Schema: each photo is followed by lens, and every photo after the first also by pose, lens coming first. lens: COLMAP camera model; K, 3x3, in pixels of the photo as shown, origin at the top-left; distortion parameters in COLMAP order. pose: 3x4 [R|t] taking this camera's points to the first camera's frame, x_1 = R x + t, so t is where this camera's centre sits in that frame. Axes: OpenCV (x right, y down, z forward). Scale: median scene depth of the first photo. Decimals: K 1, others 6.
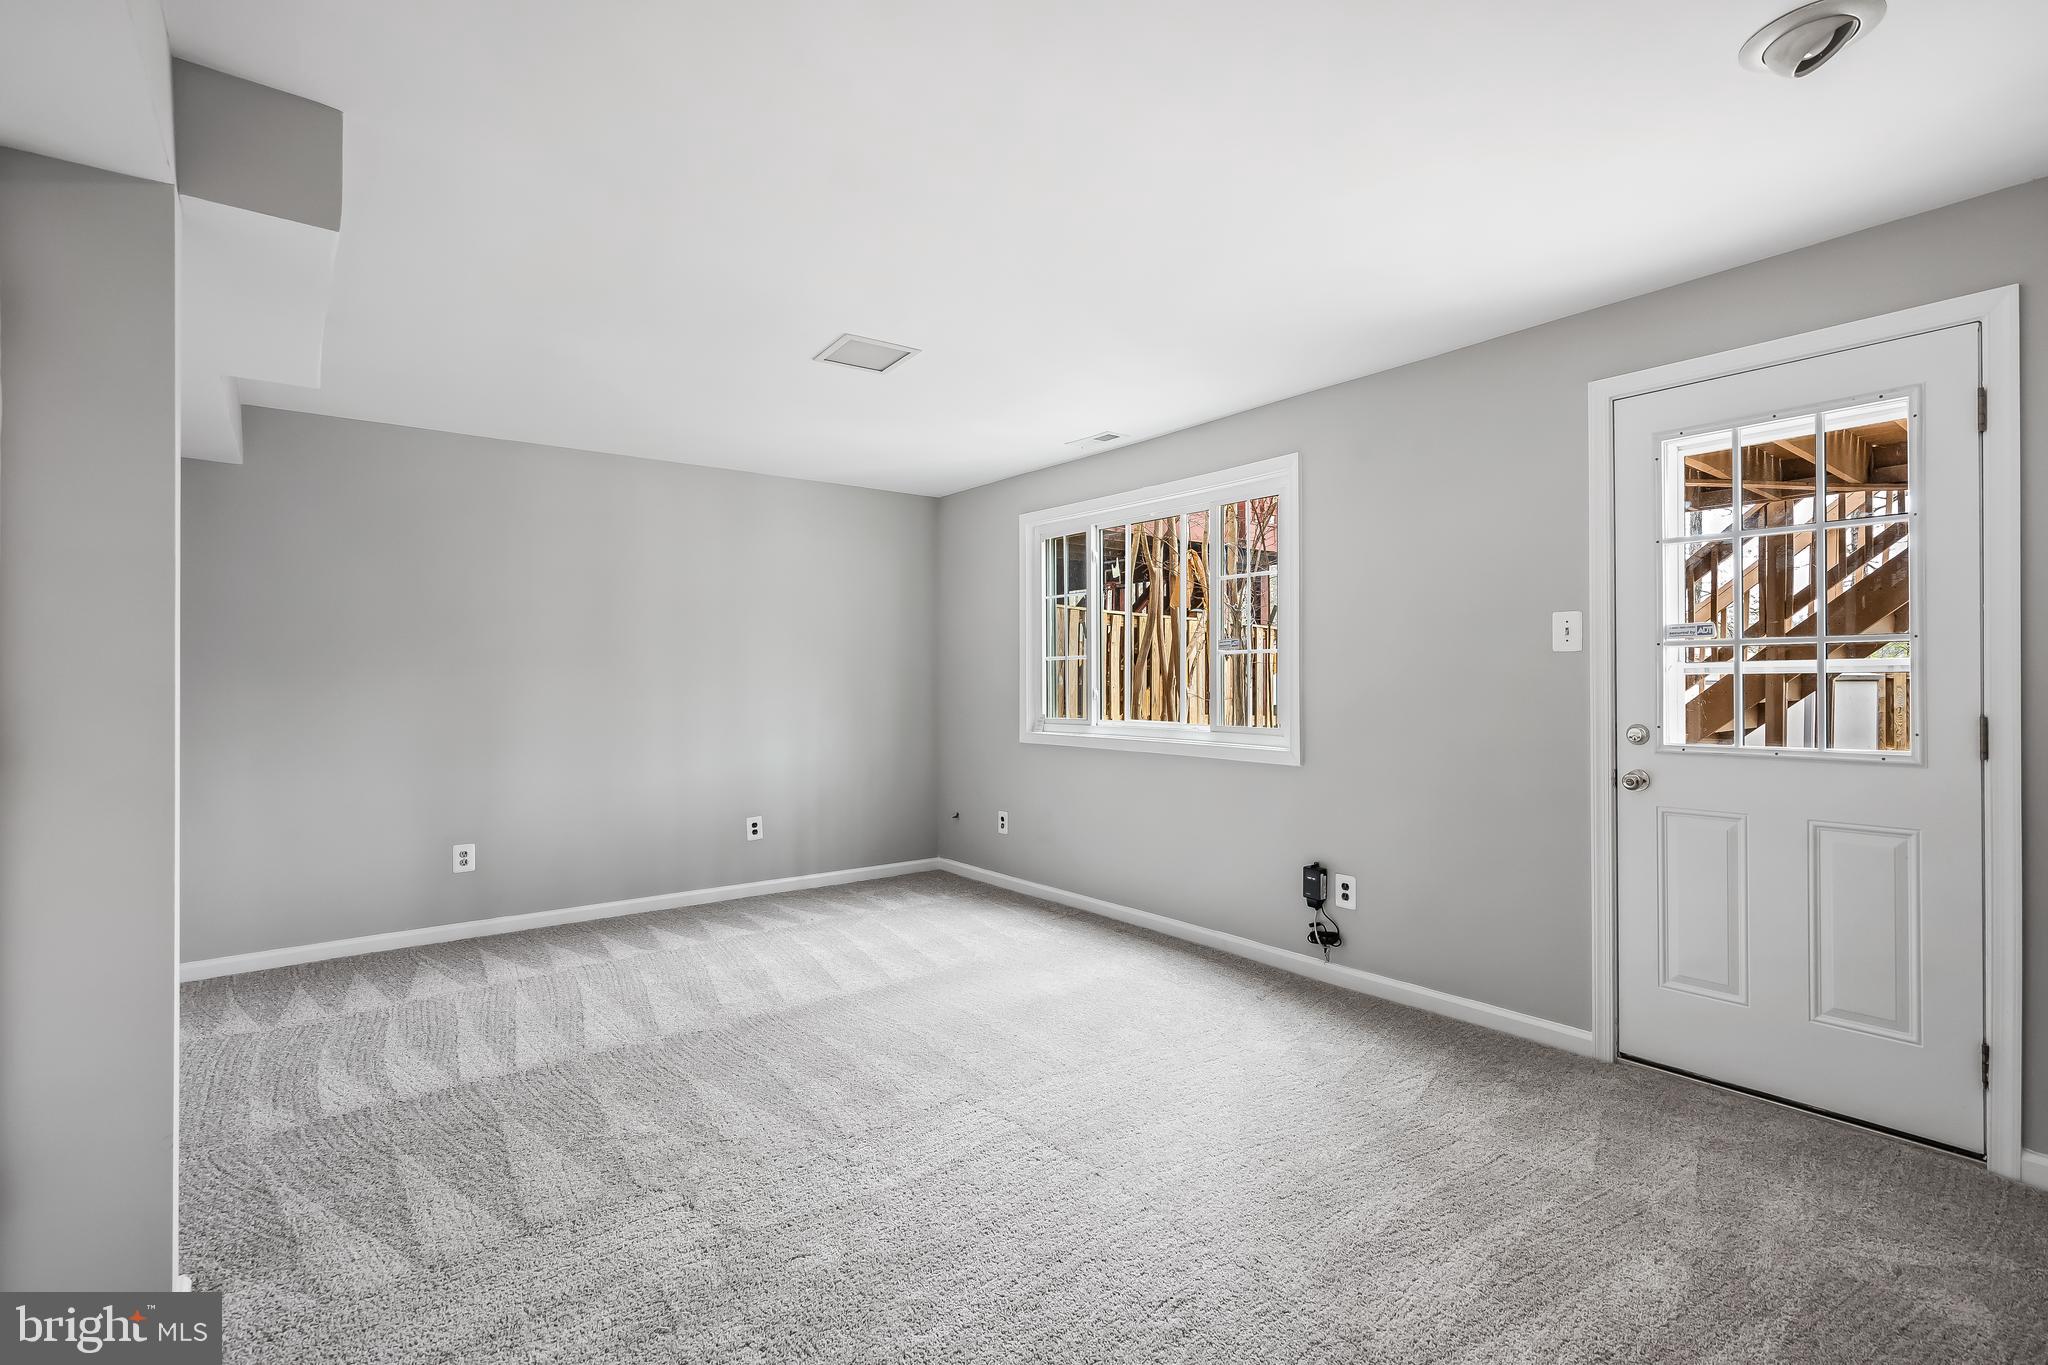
lens RADIAL K [[935.7, 0, 1024.0], [0, 935.7, 682.5], [0, 0, 1]] dist [0.000065, -0.000188]
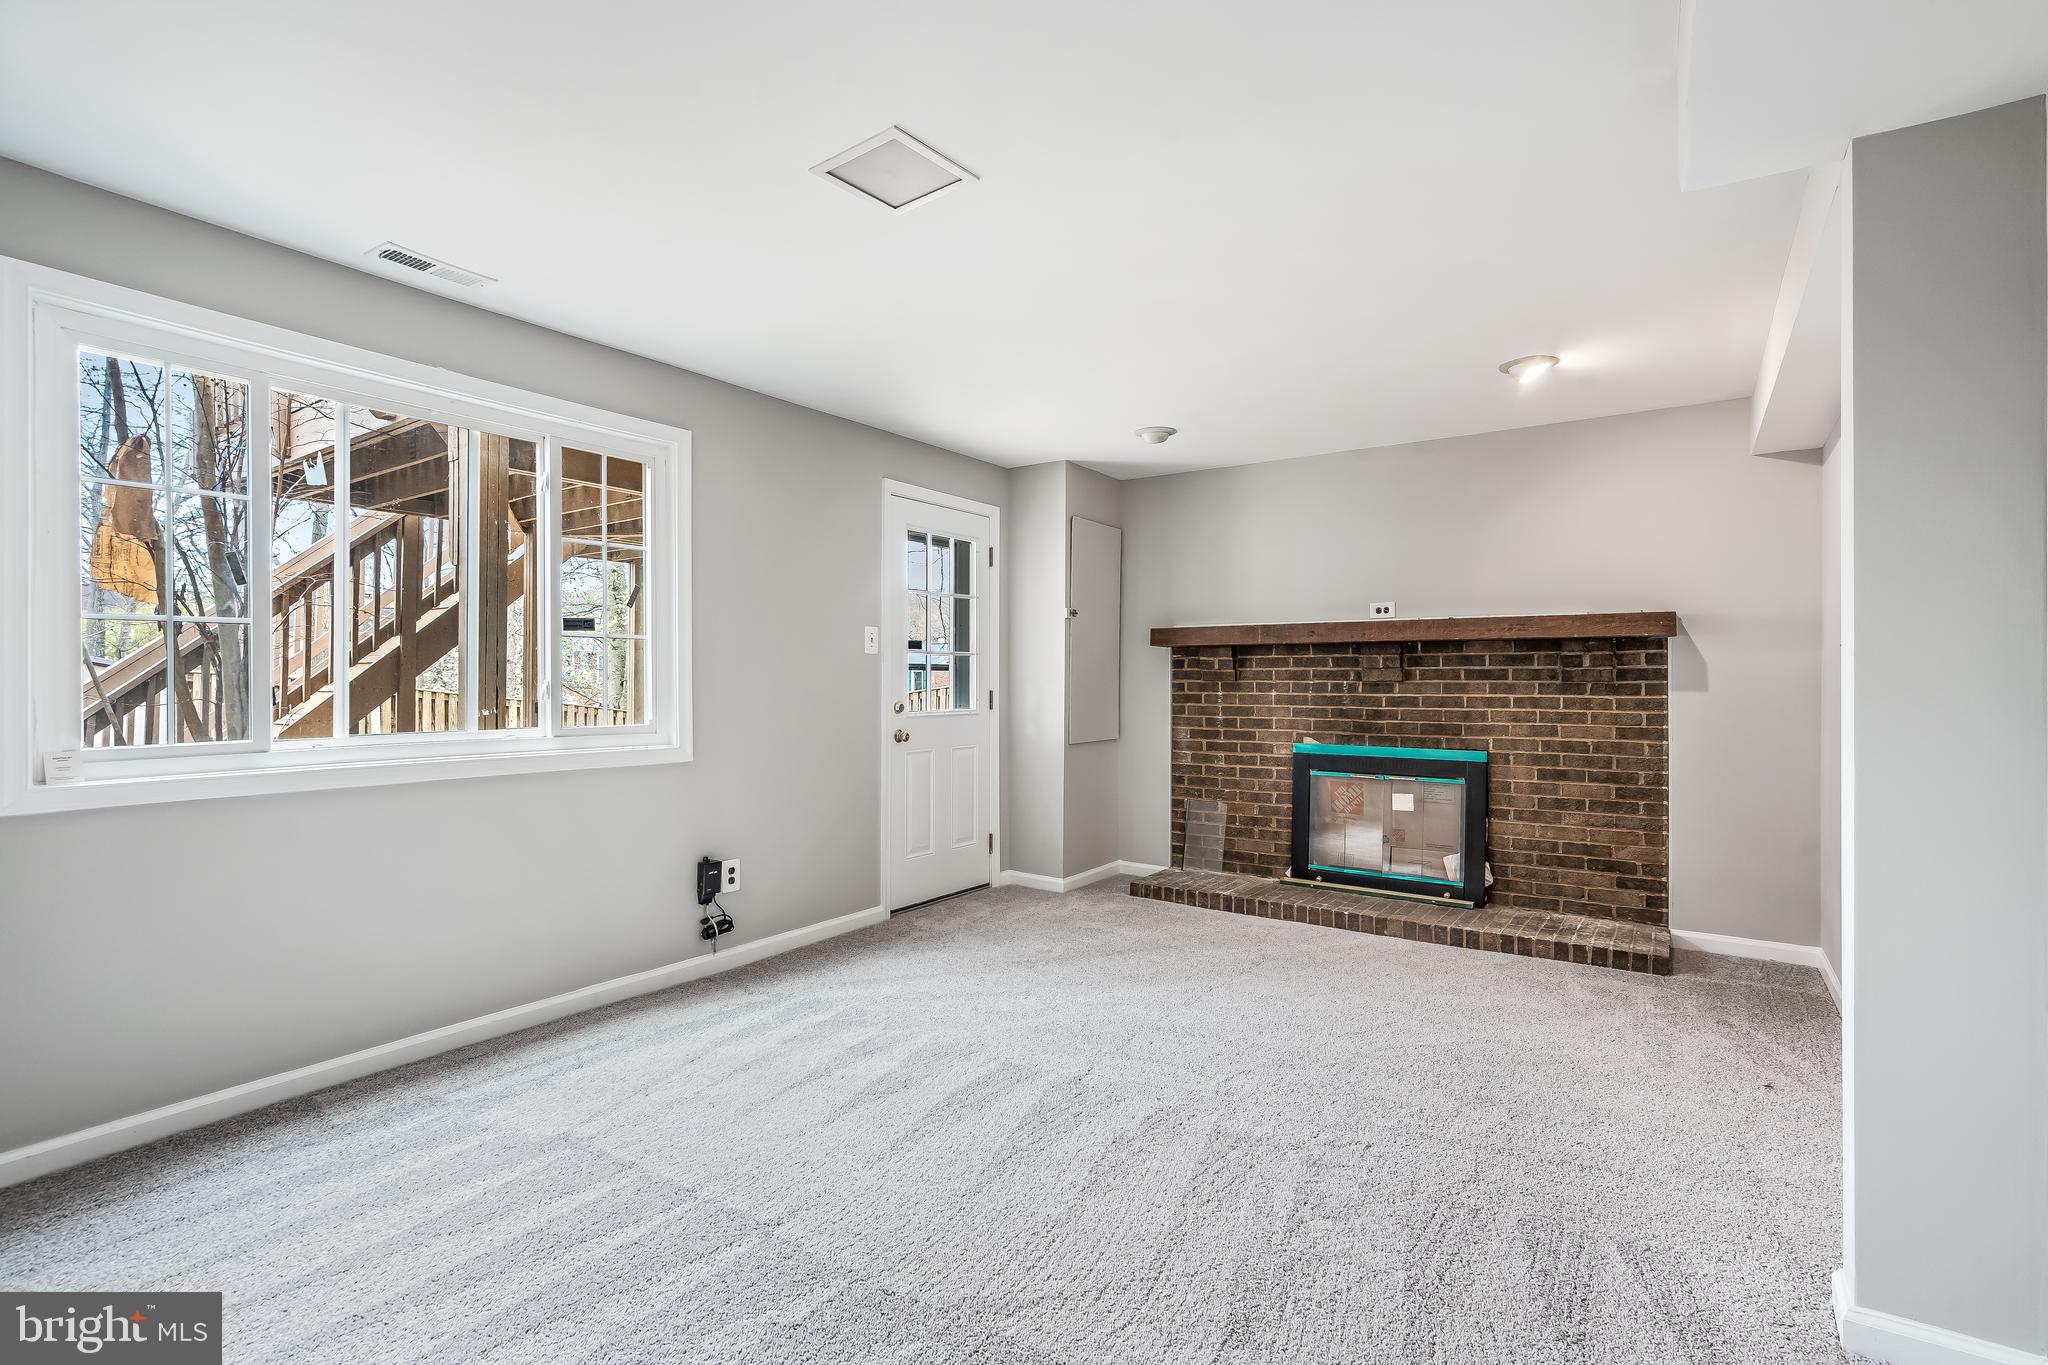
lens RADIAL K [[966.1, 0, 996.1], [0, 966.1, 673.5], [0, 0, 1]] dist [0.000697, 0.000082]
pose [[-0.287471, 0.005387, 0.957774, -0.758570], [-0.001709, 0.999980, -0.006138, 0.005598], [-0.957788, -0.003401, -0.287456, 1.017123]]
